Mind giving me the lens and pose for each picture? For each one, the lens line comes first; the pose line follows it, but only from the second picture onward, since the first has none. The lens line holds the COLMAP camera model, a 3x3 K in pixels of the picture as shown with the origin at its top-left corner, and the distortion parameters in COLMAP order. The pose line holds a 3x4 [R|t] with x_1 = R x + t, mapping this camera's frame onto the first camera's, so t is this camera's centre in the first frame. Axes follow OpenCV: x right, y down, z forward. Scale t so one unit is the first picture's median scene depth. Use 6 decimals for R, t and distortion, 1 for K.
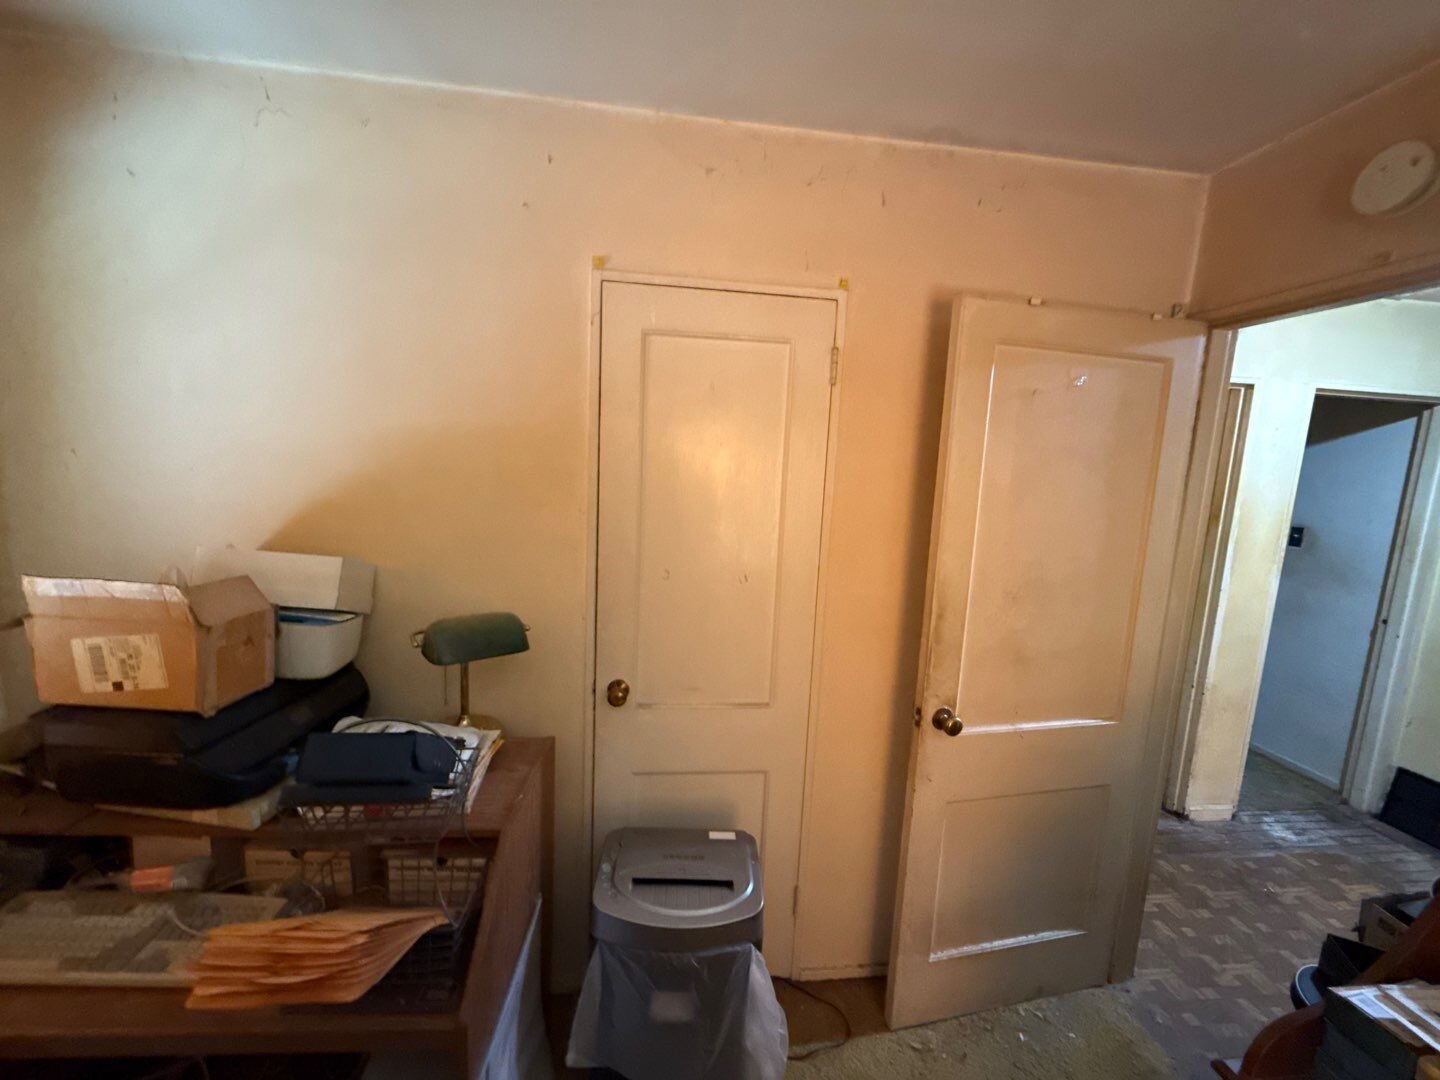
lens RADIAL K [[573.1, 0, 718.4], [0, 573.1, 540.0], [0, 0, 1]] dist [-0.000272, 0.000188]
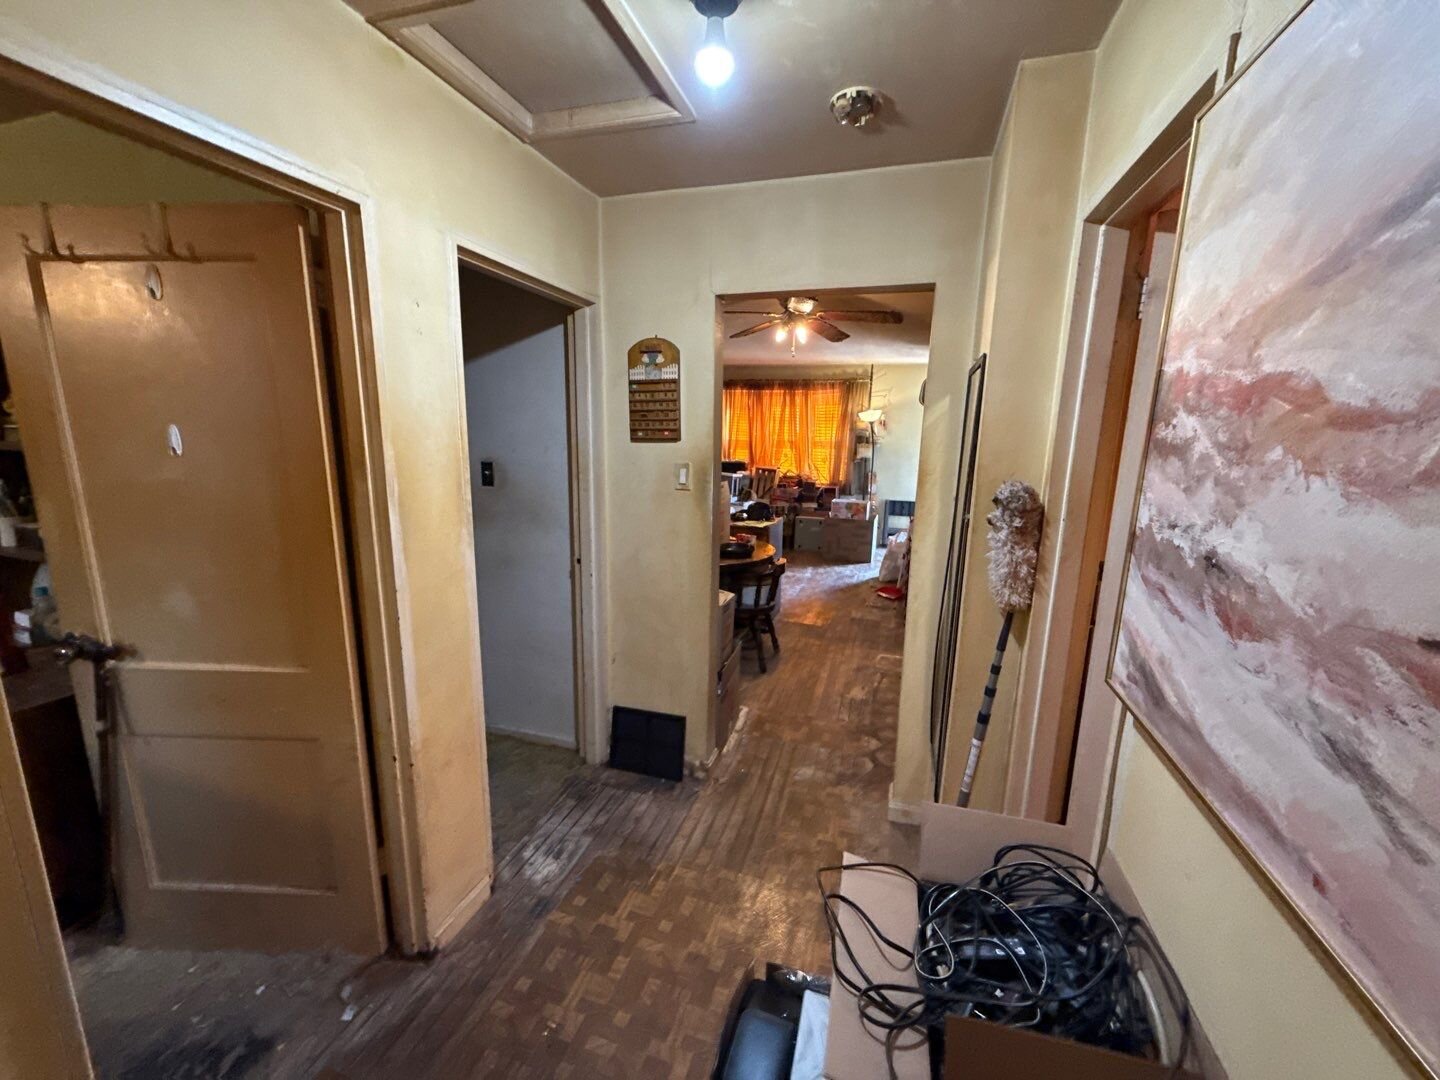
lens RADIAL K [[573.1, 0, 718.4], [0, 573.1, 540.0], [0, 0, 1]] dist [-0.000272, 0.000188]
pose [[0.403809, -0.213073, 0.889684, 0.475266], [0.124824, 0.976237, 0.177146, -0.020728], [-0.906288, 0.039521, 0.420810, 0.436782]]
